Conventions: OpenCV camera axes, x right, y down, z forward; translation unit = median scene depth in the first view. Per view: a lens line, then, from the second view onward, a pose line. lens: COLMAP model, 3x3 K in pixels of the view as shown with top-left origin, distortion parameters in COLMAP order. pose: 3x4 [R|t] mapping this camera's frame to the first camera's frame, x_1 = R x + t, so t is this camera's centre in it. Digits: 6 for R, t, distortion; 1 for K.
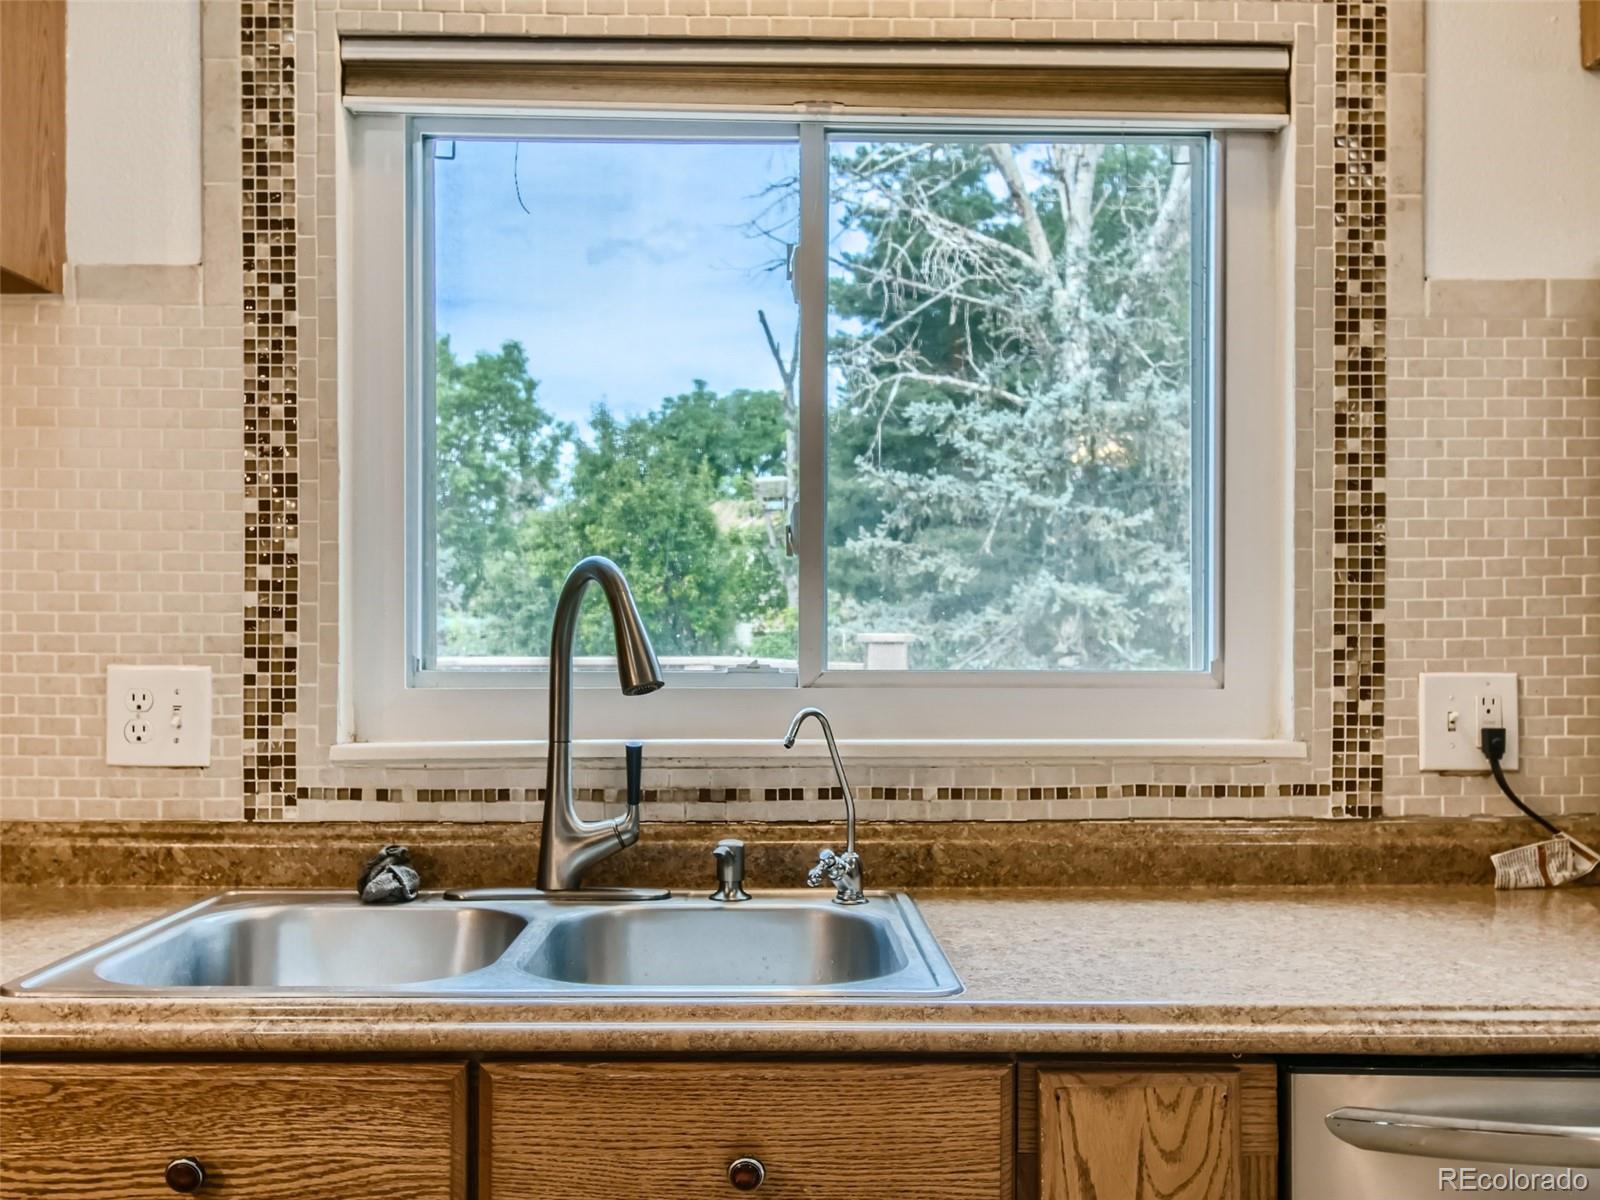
lens RADIAL K [[1504.8, 0, 795.5], [0, 1504.8, 635.3], [0, 0, 1]] dist [0.008593, 0.000000]
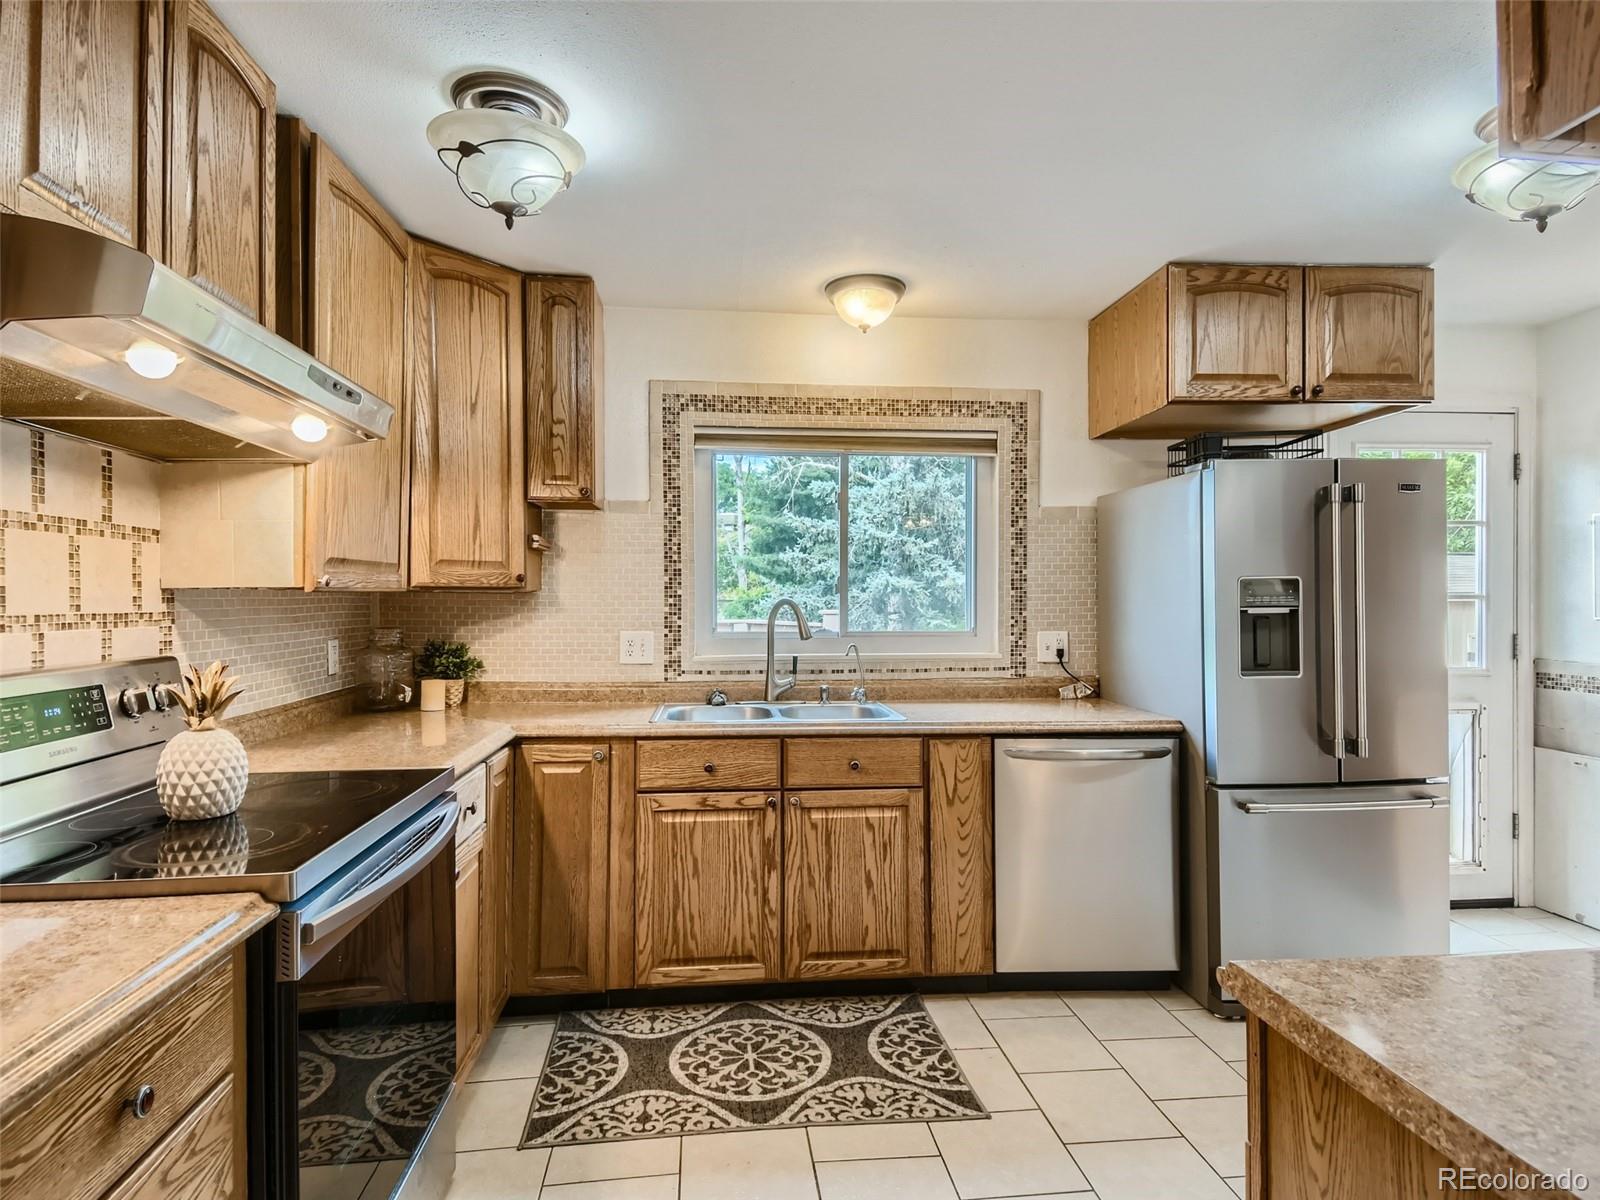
lens RADIAL K [[865.9, 0, 796.5], [0, 865.9, 603.4], [0, 0, 1]] dist [0.056078, -0.022893]
pose [[0.997130, -0.002652, 0.075659, -0.228288], [0.002301, 0.999986, 0.004722, -0.043876], [-0.075671, -0.004535, 0.997123, -0.782423]]
